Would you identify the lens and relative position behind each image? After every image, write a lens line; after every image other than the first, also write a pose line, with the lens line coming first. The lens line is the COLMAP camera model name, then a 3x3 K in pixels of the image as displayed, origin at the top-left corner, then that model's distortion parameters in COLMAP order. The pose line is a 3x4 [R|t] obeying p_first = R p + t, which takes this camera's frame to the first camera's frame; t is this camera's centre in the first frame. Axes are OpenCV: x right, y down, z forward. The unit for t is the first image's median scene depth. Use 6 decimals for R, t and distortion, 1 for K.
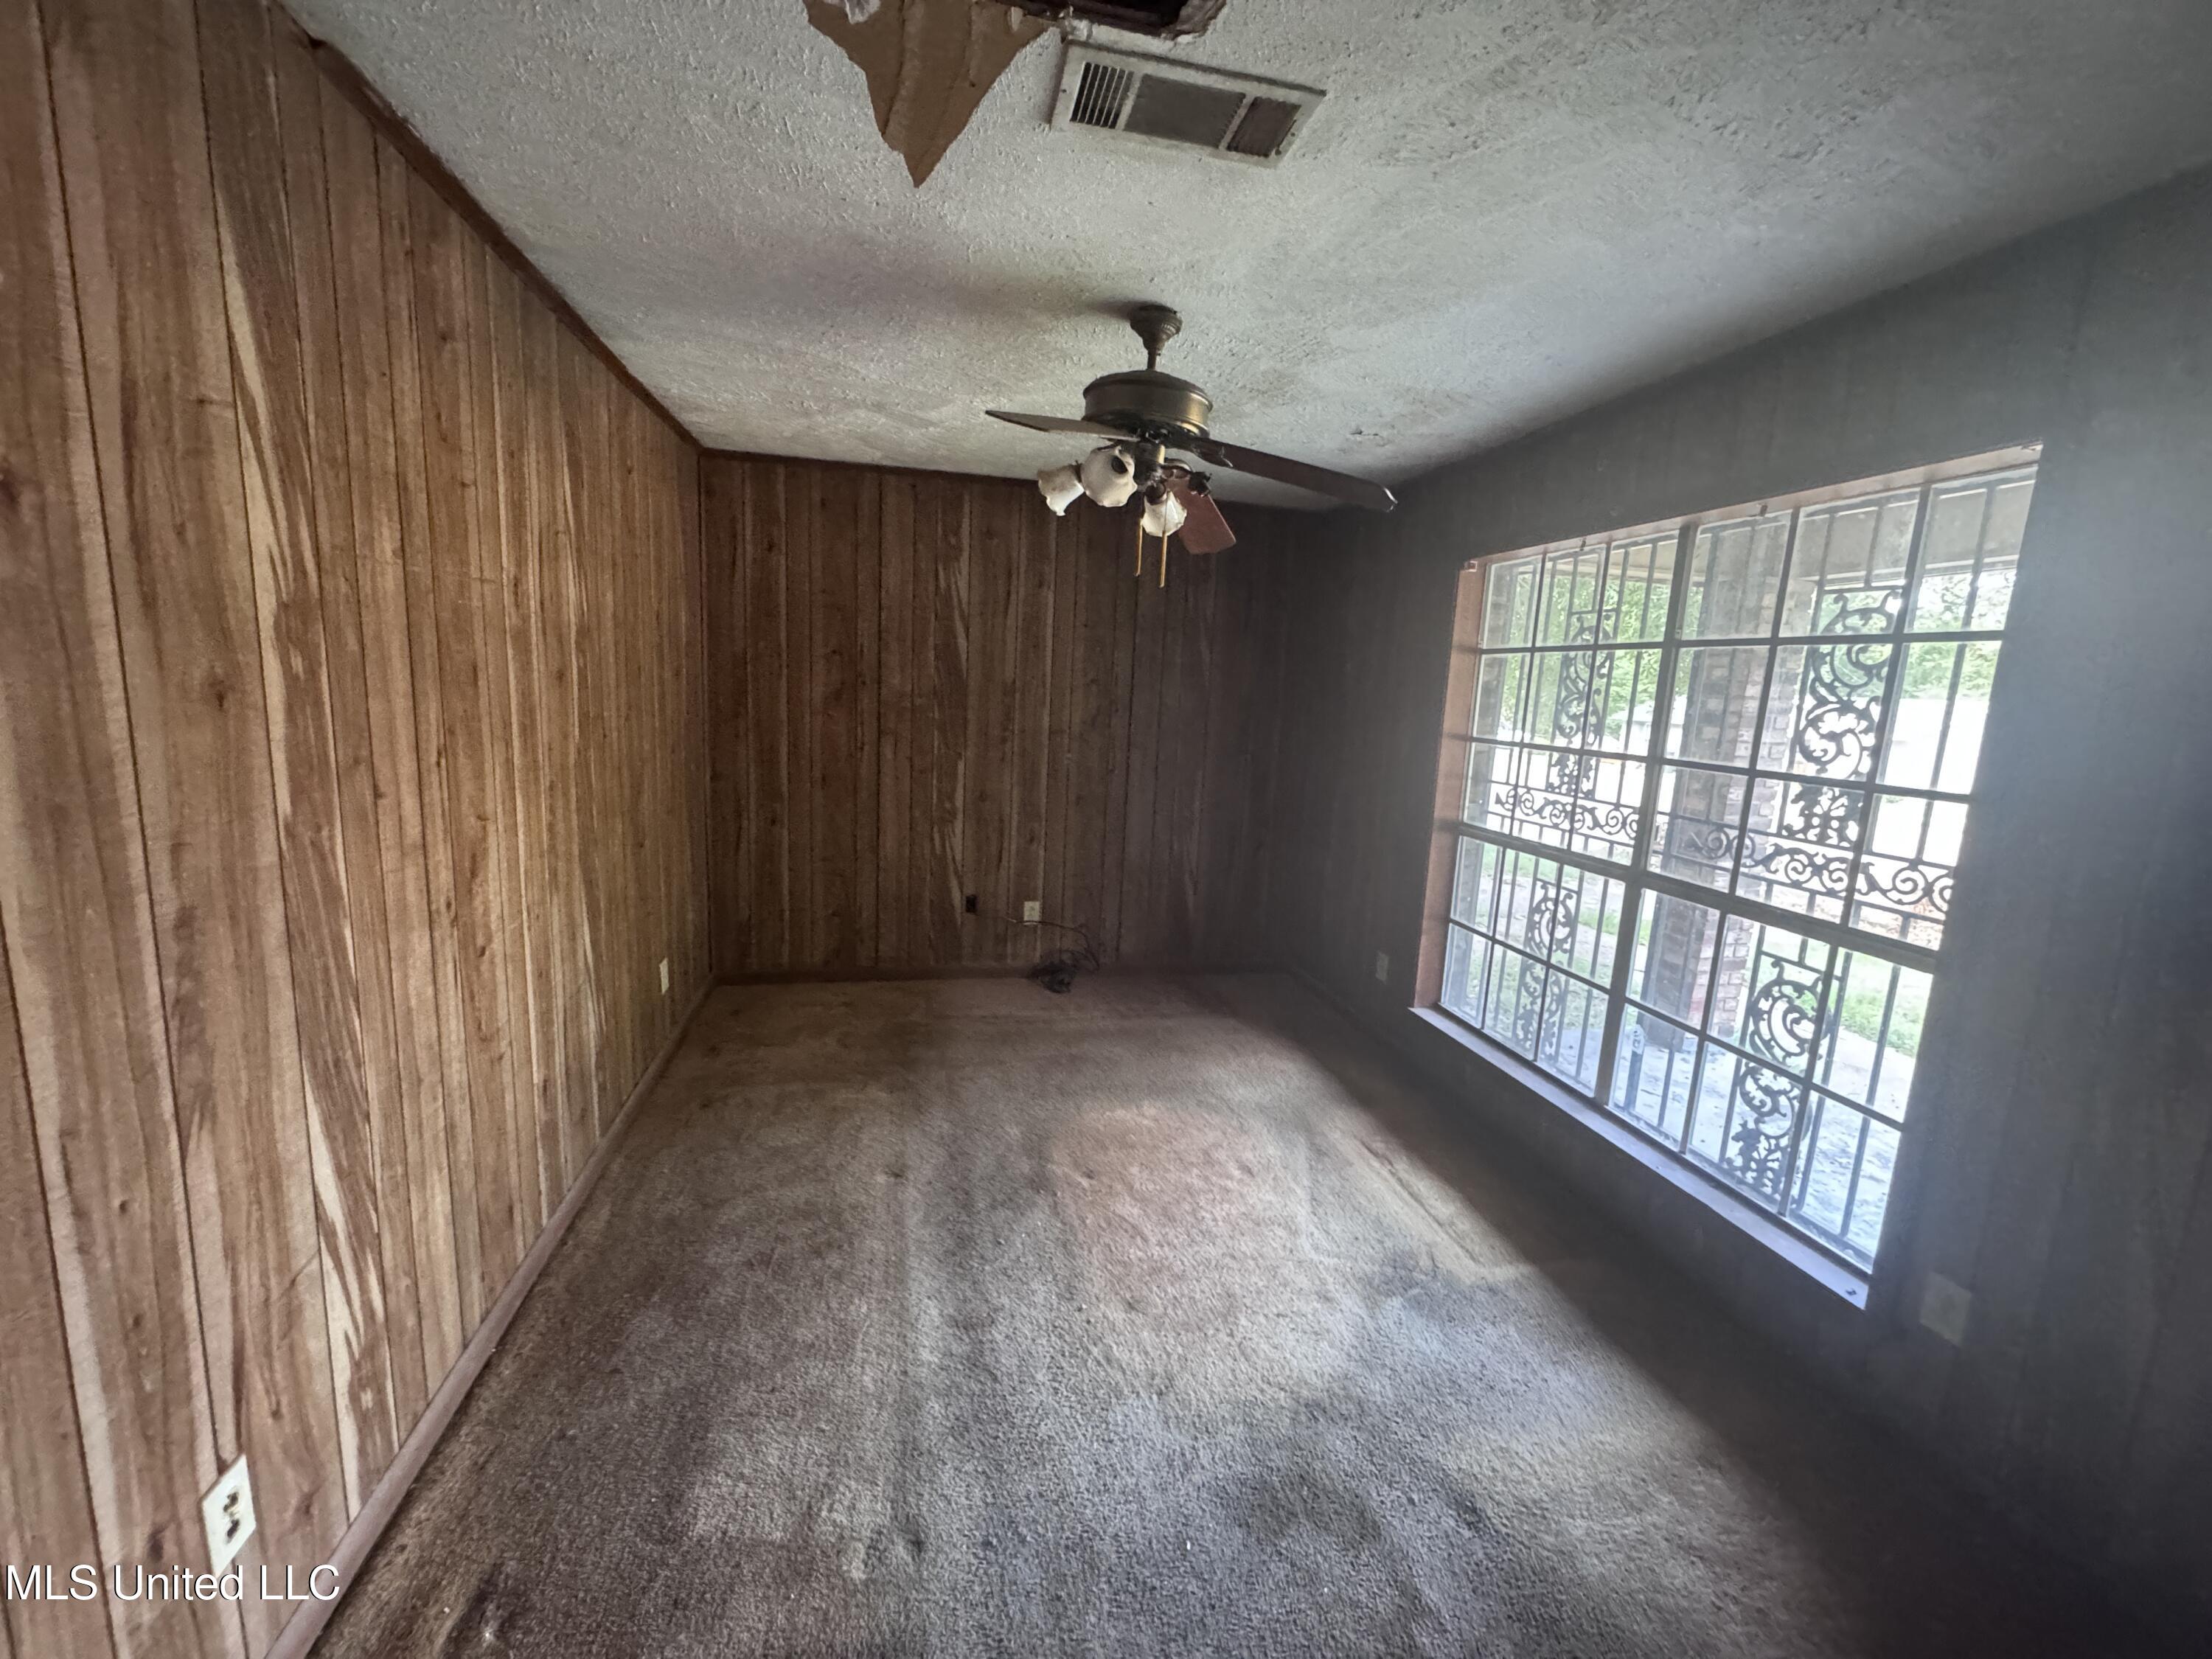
lens RADIAL K [[885.2, 0, 1104.6], [0, 885.2, 825.8], [0, 0, 1]] dist [-0.001909, -0.000244]
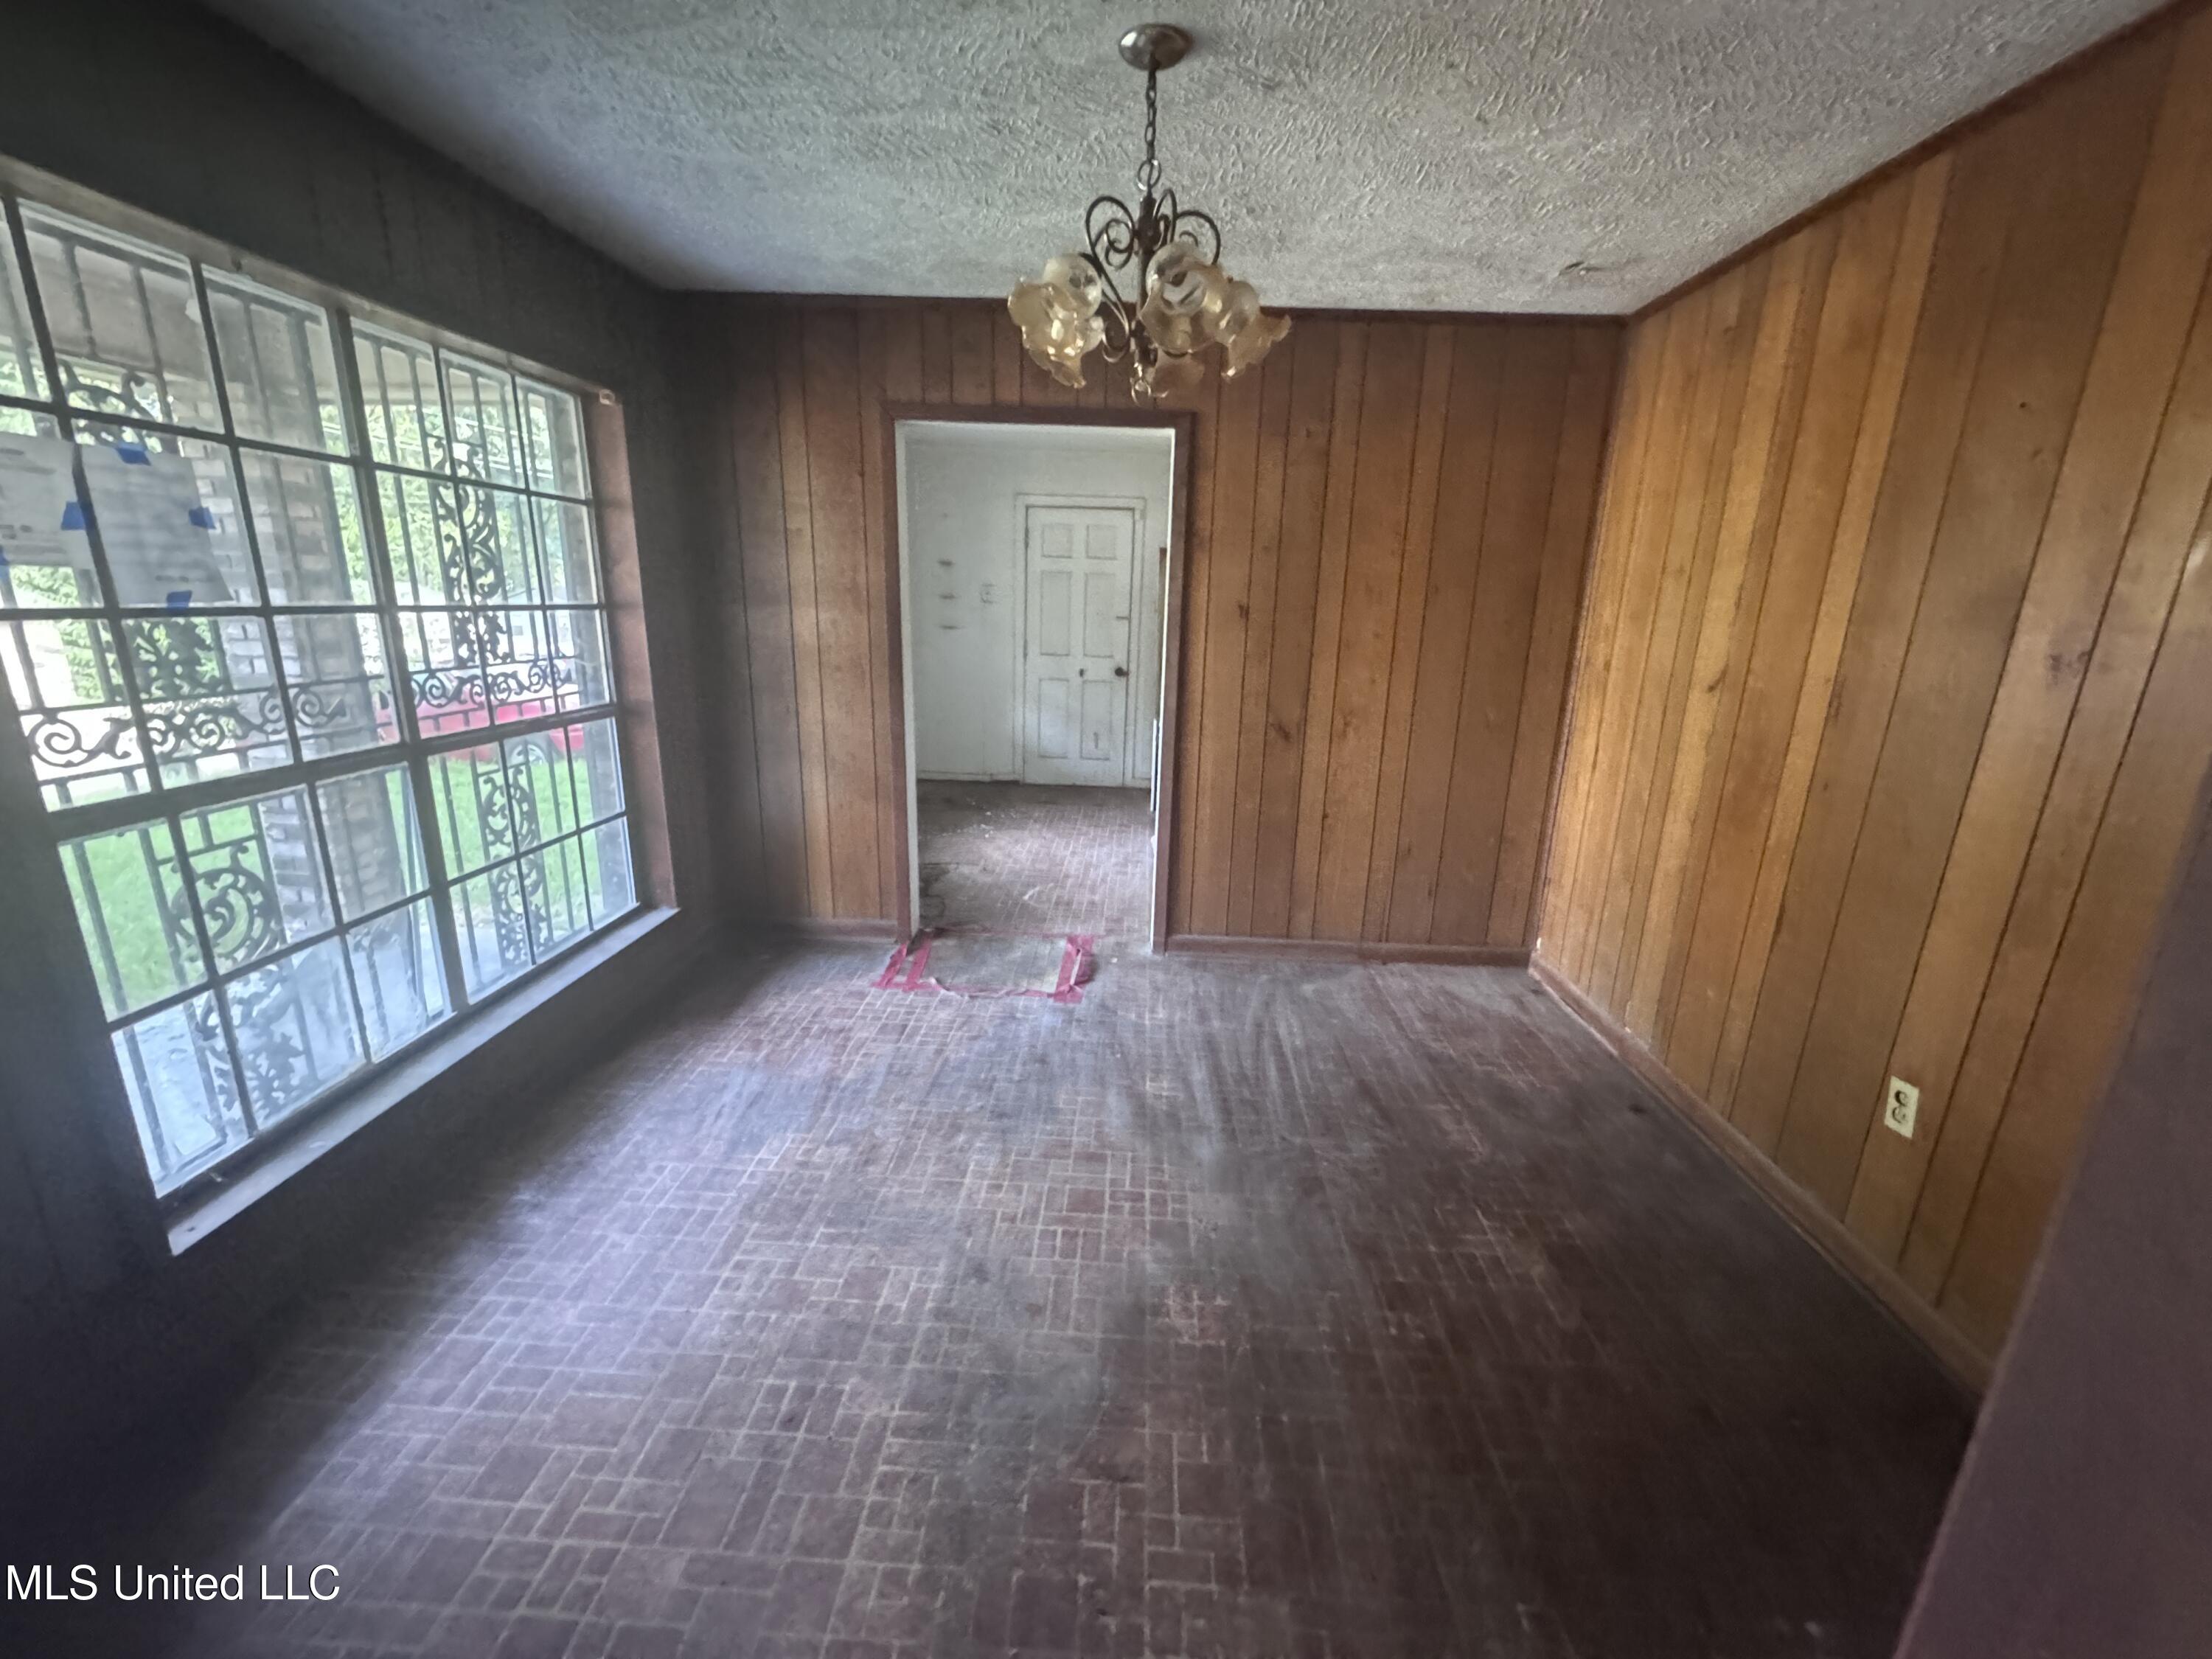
lens RADIAL K [[885.2, 0, 1105.8], [0, 885.2, 827.5], [0, 0, 1]] dist [-0.001909, -0.000244]
pose [[-0.960892, -0.147812, 0.234177, -0.263858], [-0.038387, 0.908567, 0.415972, -0.261785], [-0.274251, 0.390715, -0.878708, 1.598384]]
